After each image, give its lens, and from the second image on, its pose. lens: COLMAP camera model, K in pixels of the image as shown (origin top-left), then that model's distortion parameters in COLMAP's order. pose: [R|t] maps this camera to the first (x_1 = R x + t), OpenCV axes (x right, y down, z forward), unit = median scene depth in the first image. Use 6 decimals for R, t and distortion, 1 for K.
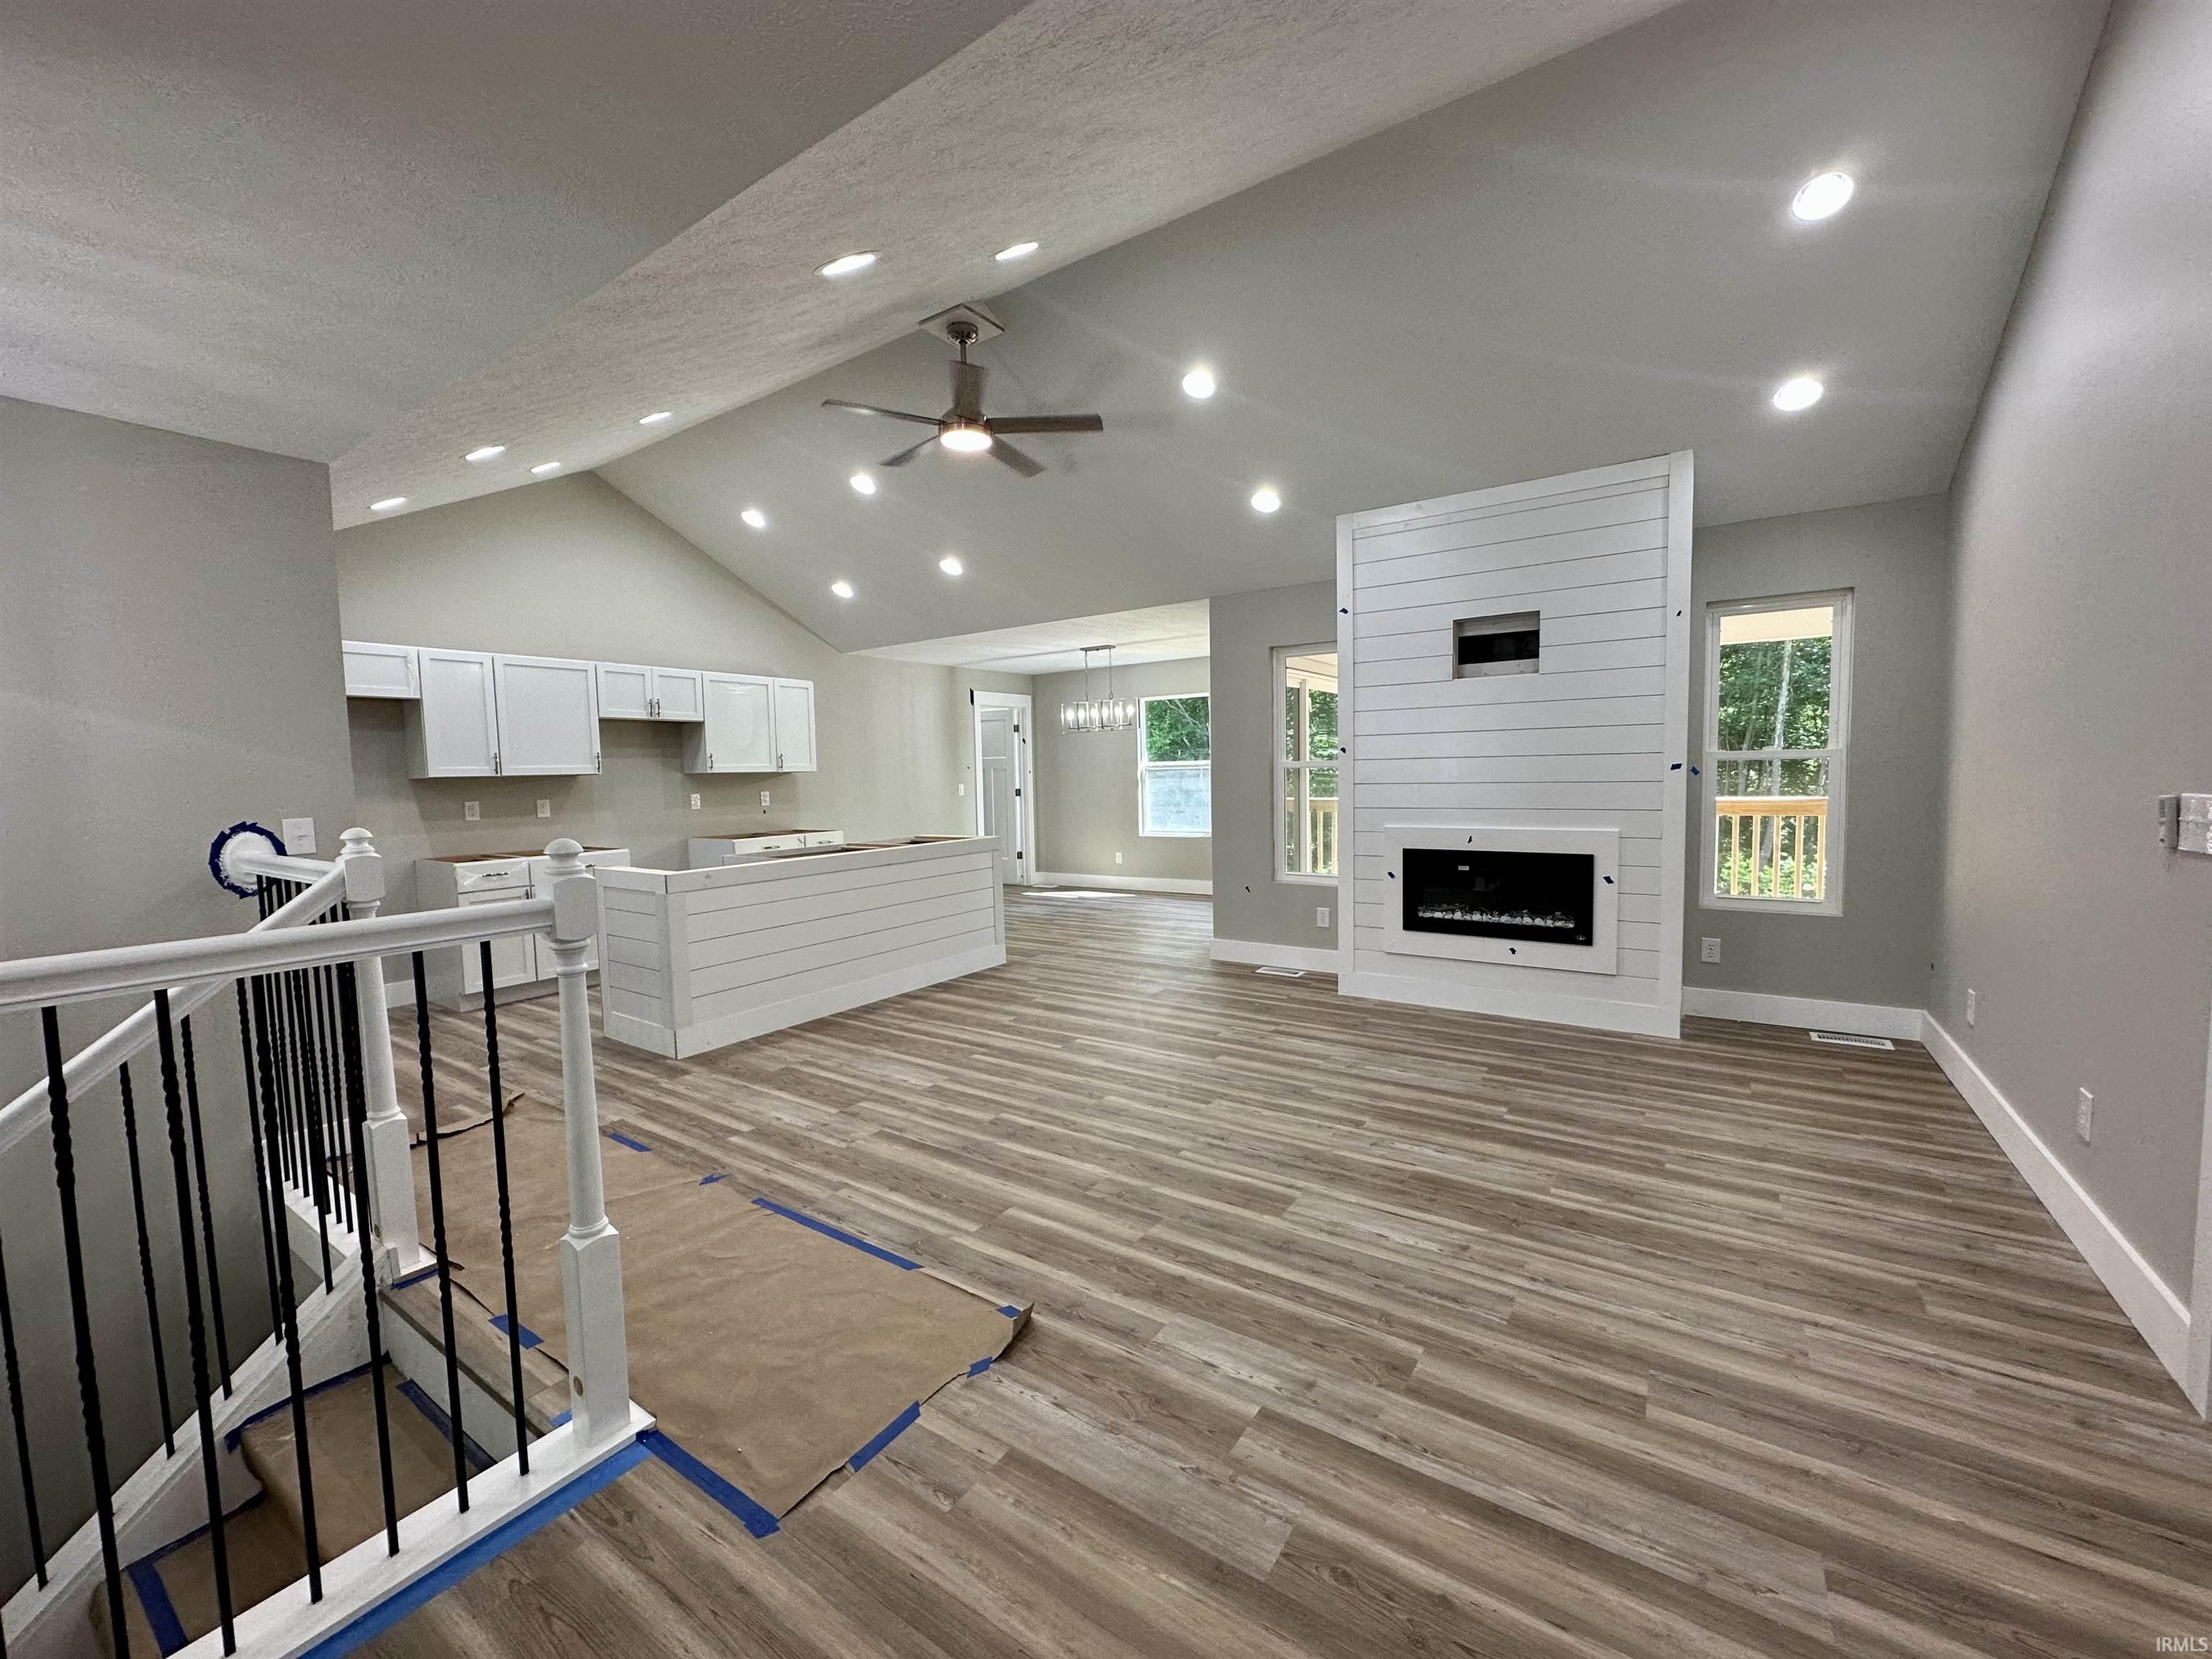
lens RADIAL K [[879.9, 0, 1106.9], [0, 879.9, 833.9], [0, 0, 1]] dist [0.000133, 0.000352]
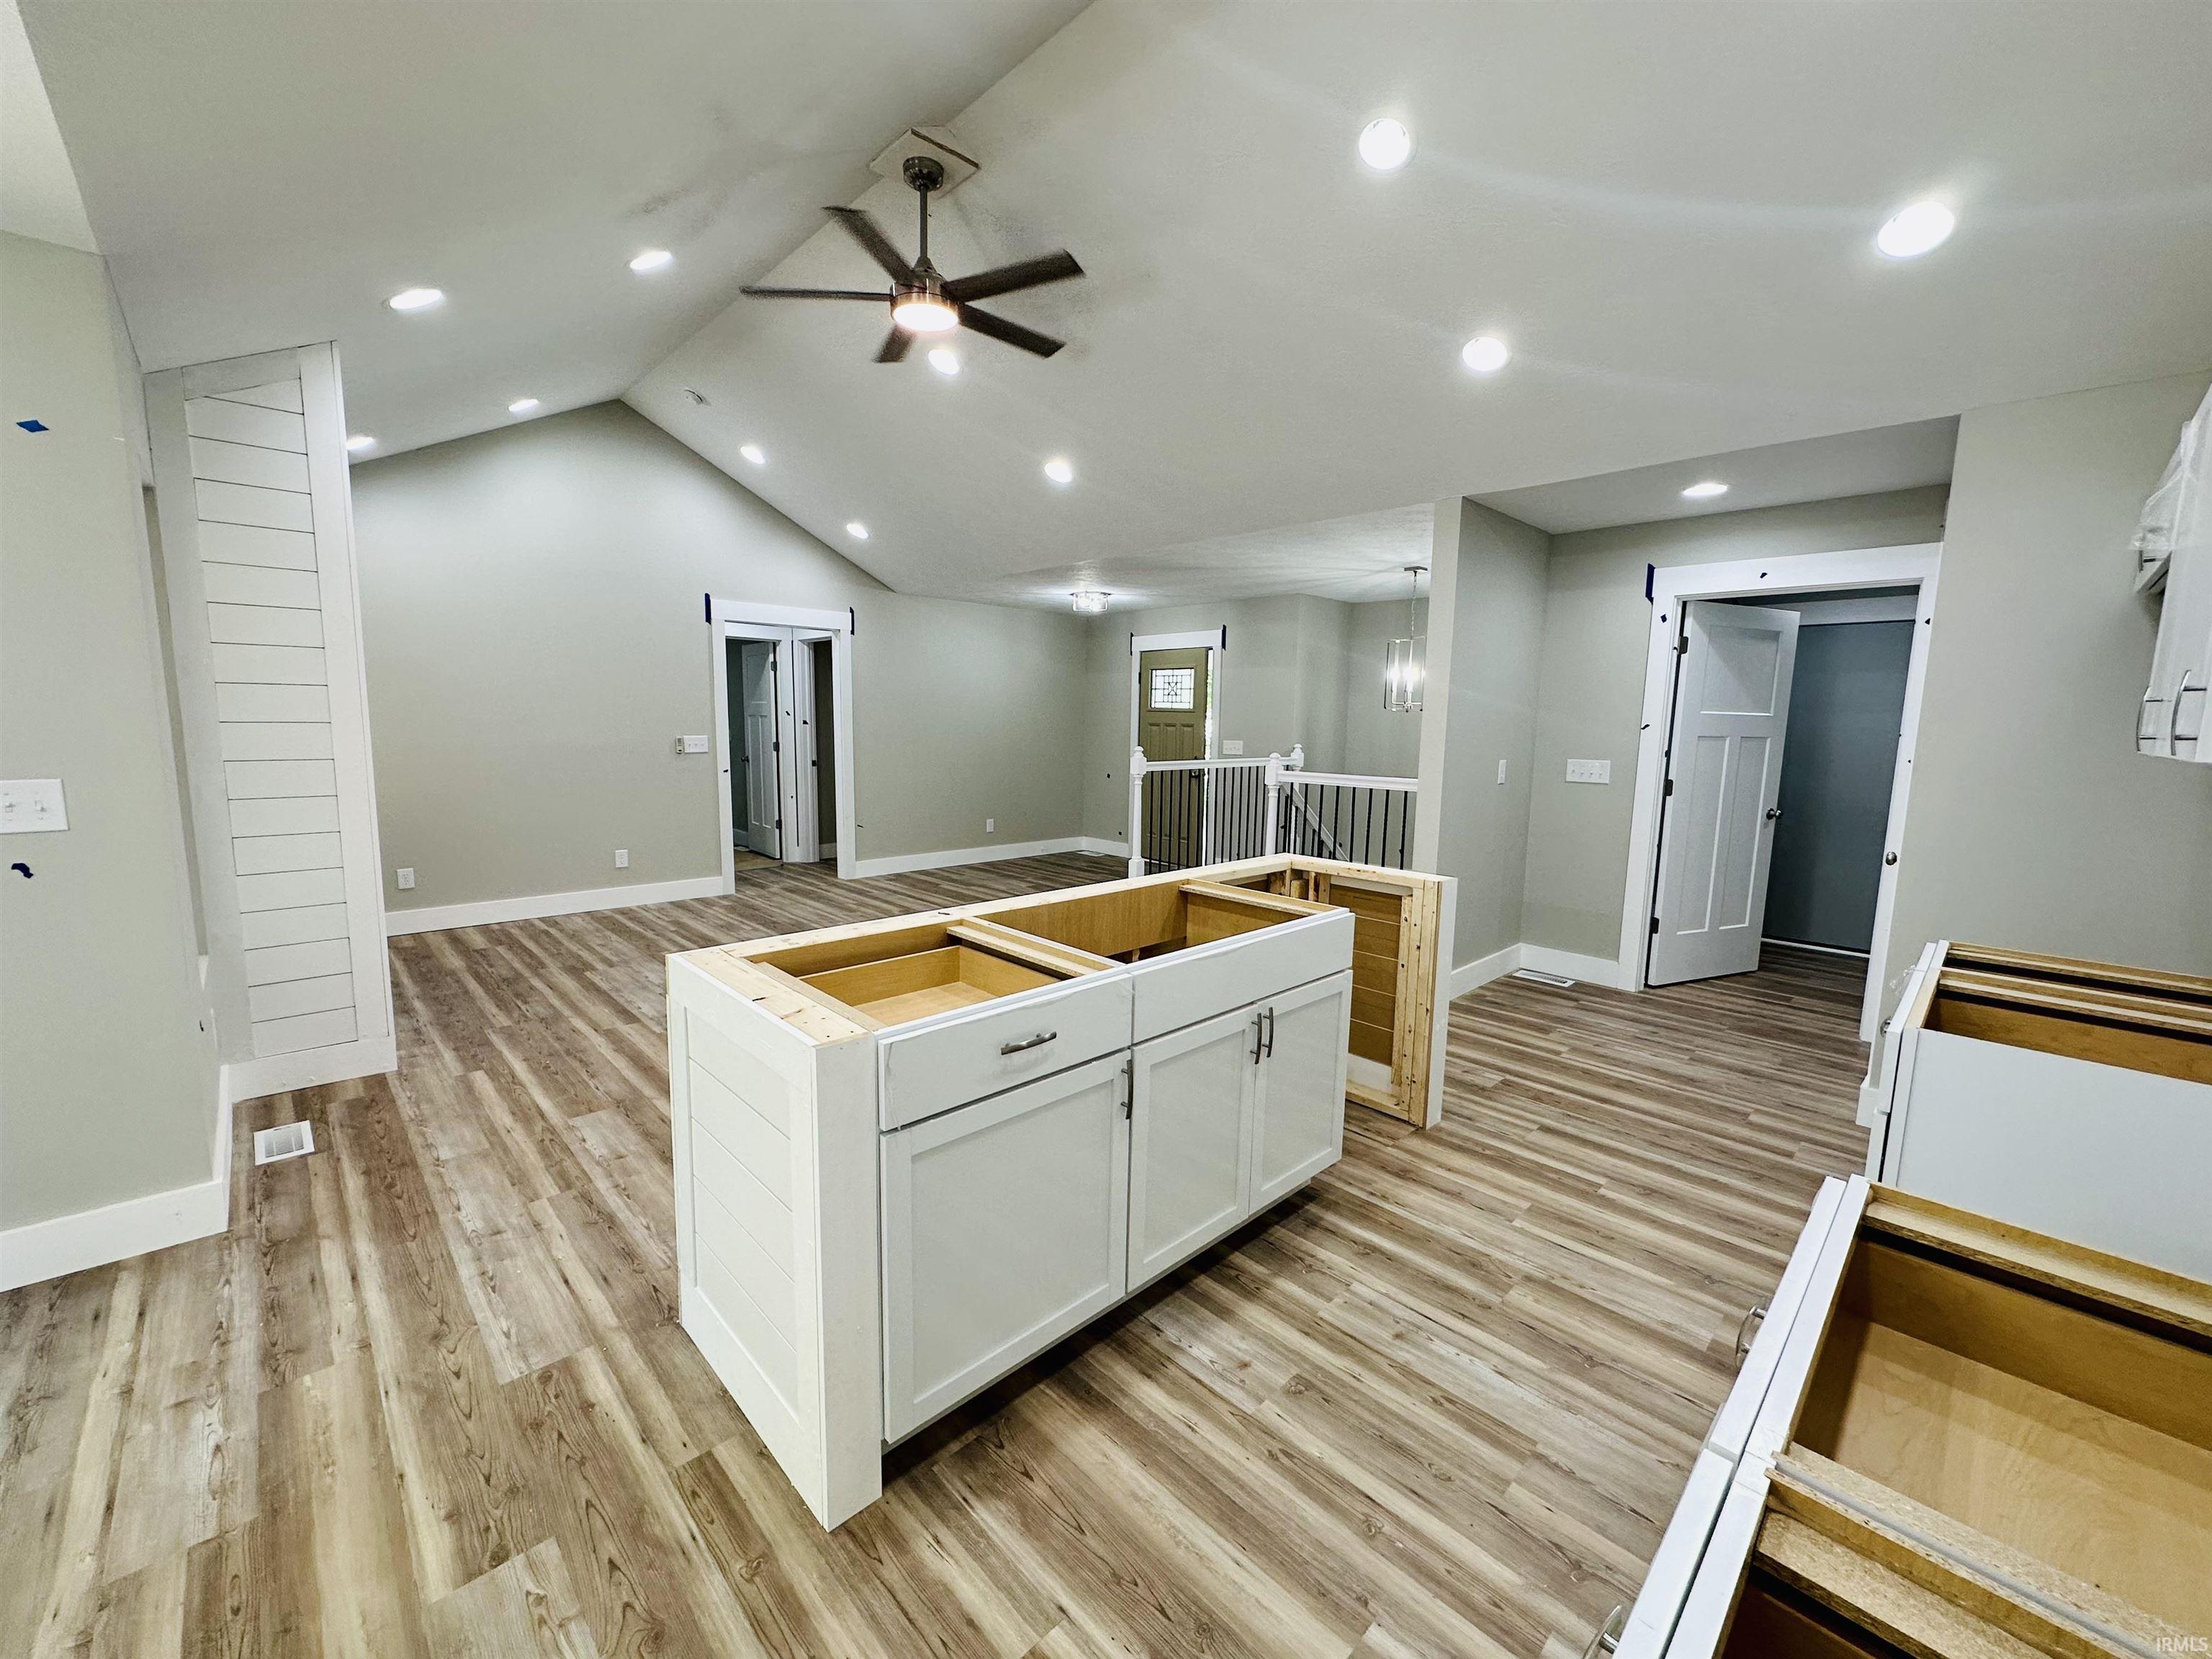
lens RADIAL K [[879.9, 0, 1104.8], [0, 879.9, 828.3], [0, 0, 1]] dist [0.000133, 0.000352]
pose [[-0.978407, -0.018992, 0.205812, -0.533744], [0.021471, 0.981043, 0.192599, -0.152972], [-0.205568, 0.192859, -0.959451, 2.026018]]
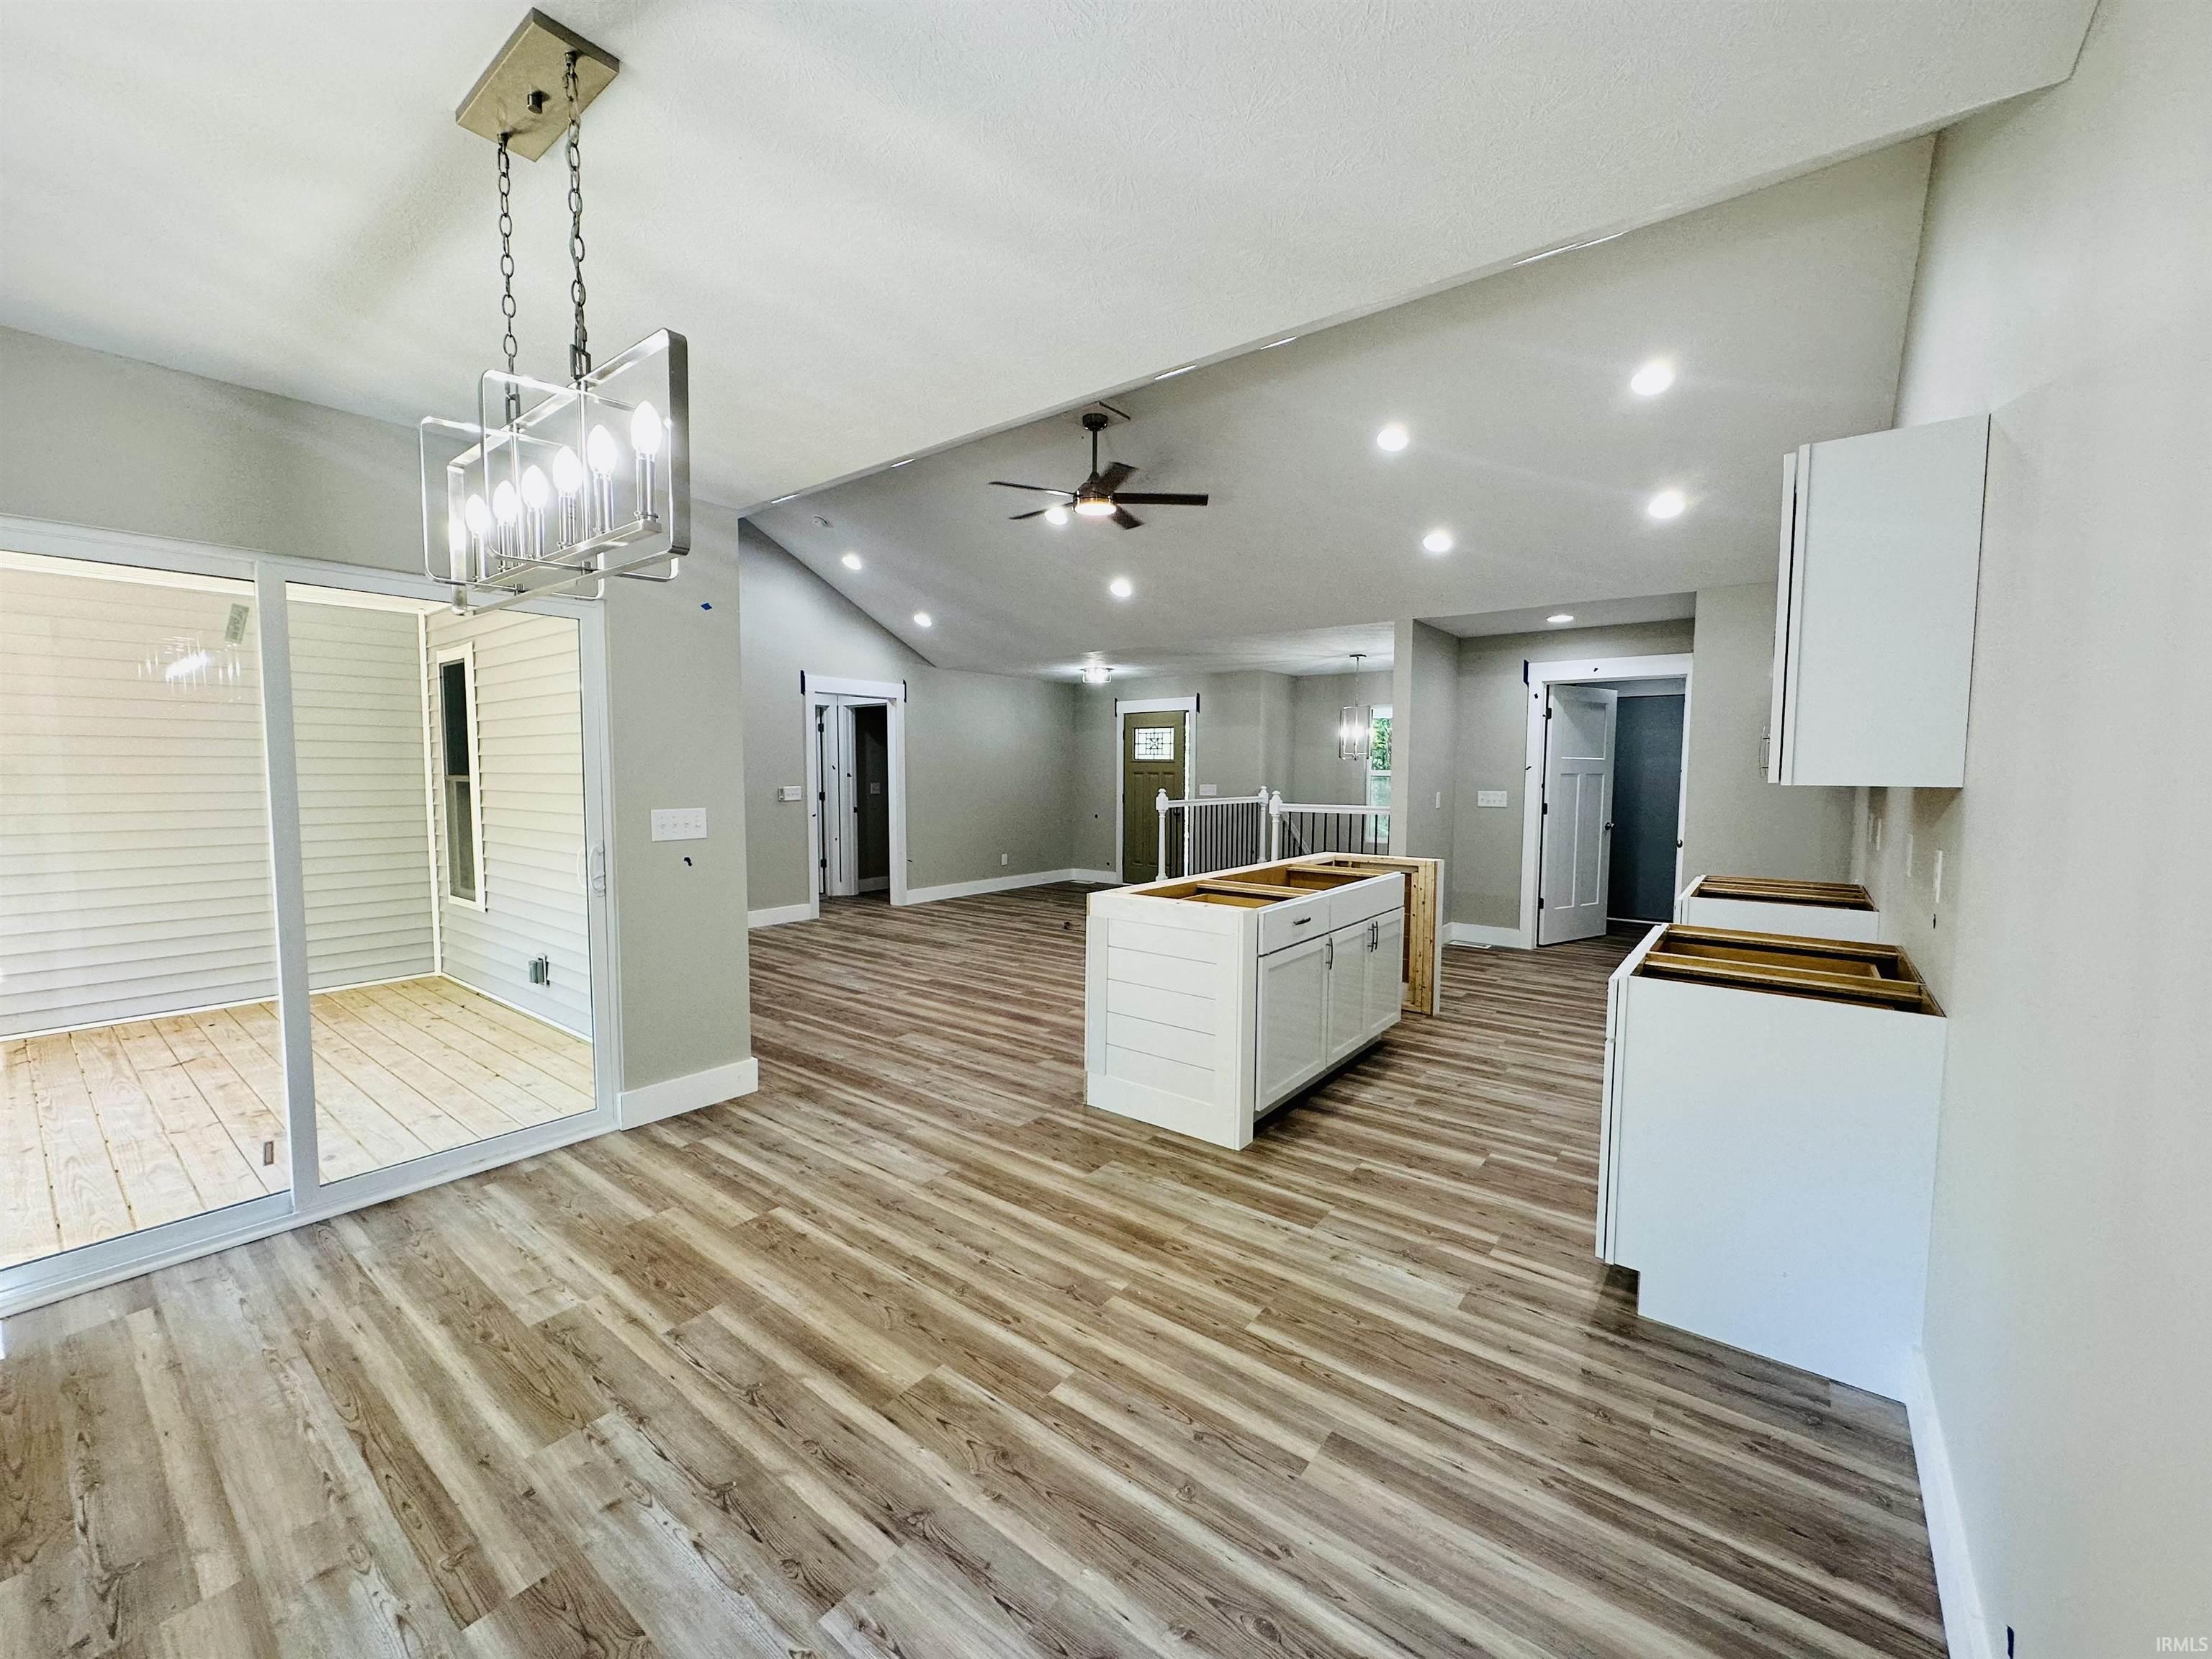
lens RADIAL K [[879.9, 0, 1105.7], [0, 879.9, 828.7], [0, 0, 1]] dist [0.000133, 0.000352]
pose [[-0.997746, 0.015387, 0.065314, -0.266385], [0.024386, 0.989947, 0.139318, -0.189060], [-0.062513, 0.140597, -0.988091, 2.525907]]
